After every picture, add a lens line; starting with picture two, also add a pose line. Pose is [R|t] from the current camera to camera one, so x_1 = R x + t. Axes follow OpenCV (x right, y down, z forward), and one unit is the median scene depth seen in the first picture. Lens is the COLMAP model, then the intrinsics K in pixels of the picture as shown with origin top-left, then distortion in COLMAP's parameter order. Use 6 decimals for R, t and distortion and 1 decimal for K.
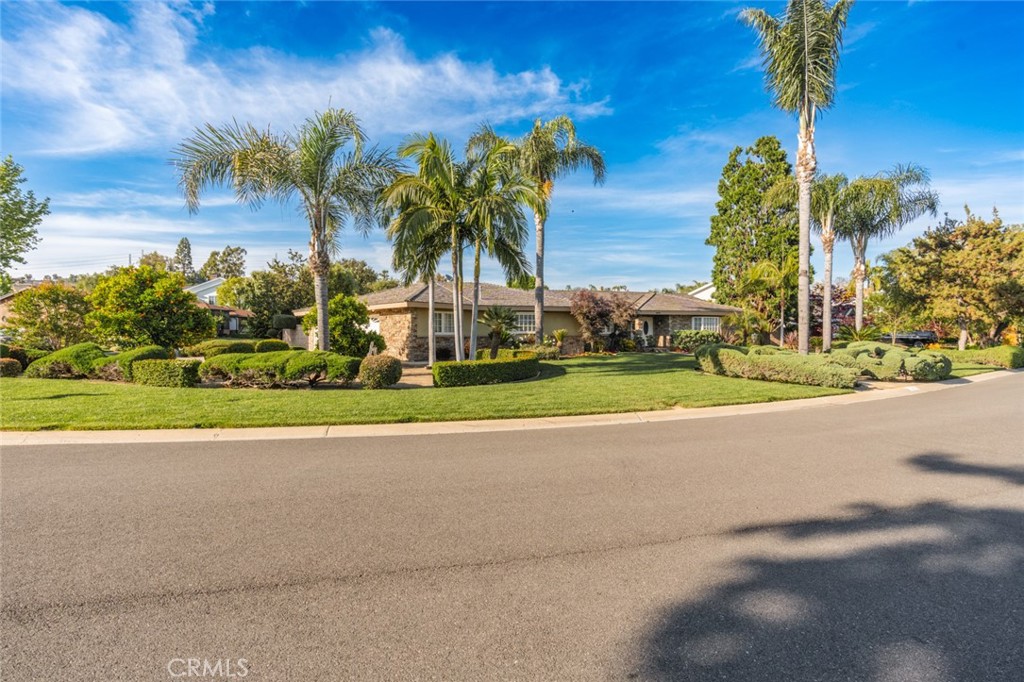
lens RADIAL K [[456.1, 0, 508.5], [0, 456.1, 334.1], [0, 0, 1]] dist [-0.012258, 0.002768]
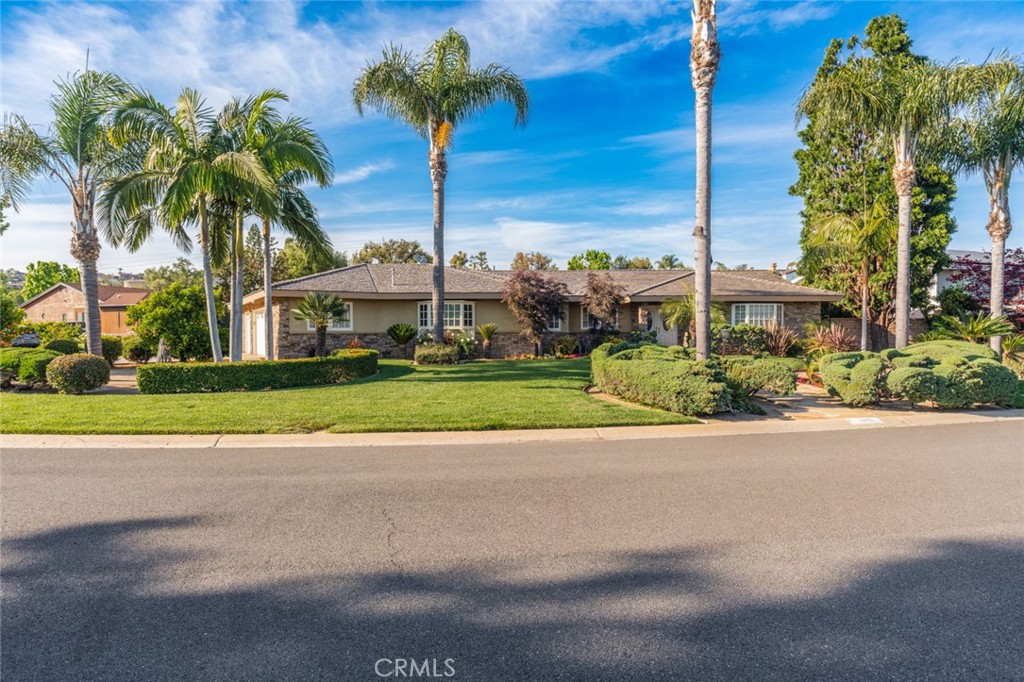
lens RADIAL K [[584.1, 0, 502.3], [0, 584.1, 334.7], [0, 0, 1]] dist [-0.001261, 0.002738]
pose [[0.961350, 0.000667, -0.275327, 0.754565], [0.001077, 0.999980, 0.006180, 0.004938], [0.275326, -0.006238, 0.961331, 0.177643]]
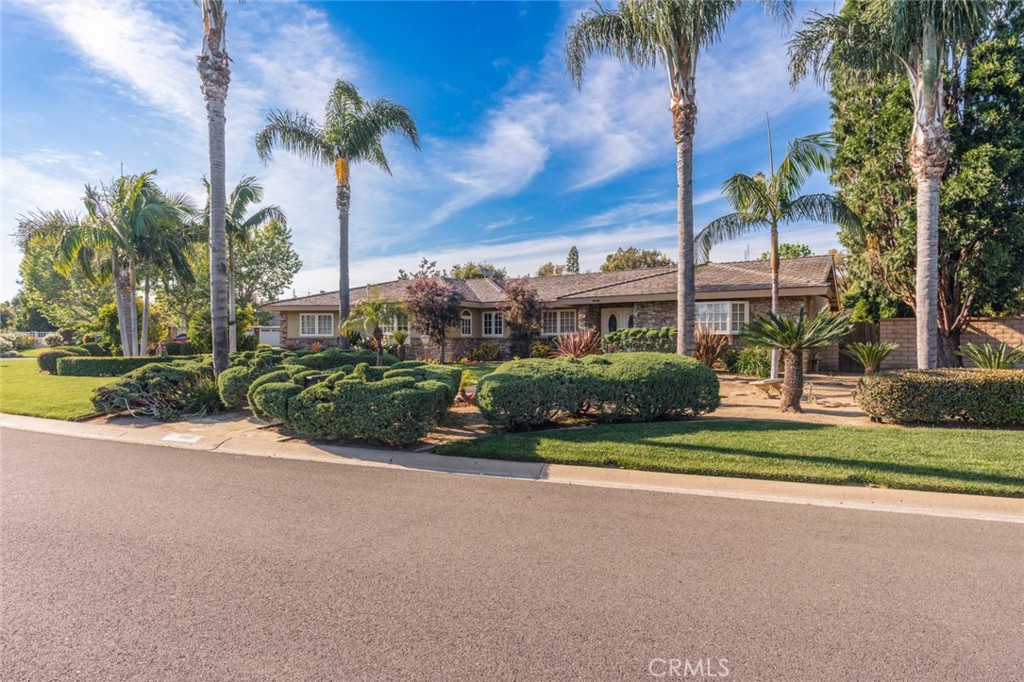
lens RADIAL K [[530.2, 0, 528.6], [0, 530.2, 329.6], [0, 0, 1]] dist [-0.003205, -0.000193]
pose [[0.626259, -0.009712, -0.779554, 1.881159], [0.001788, 0.999938, -0.011021, -0.000396], [0.779613, 0.005508, 0.626237, 1.107638]]
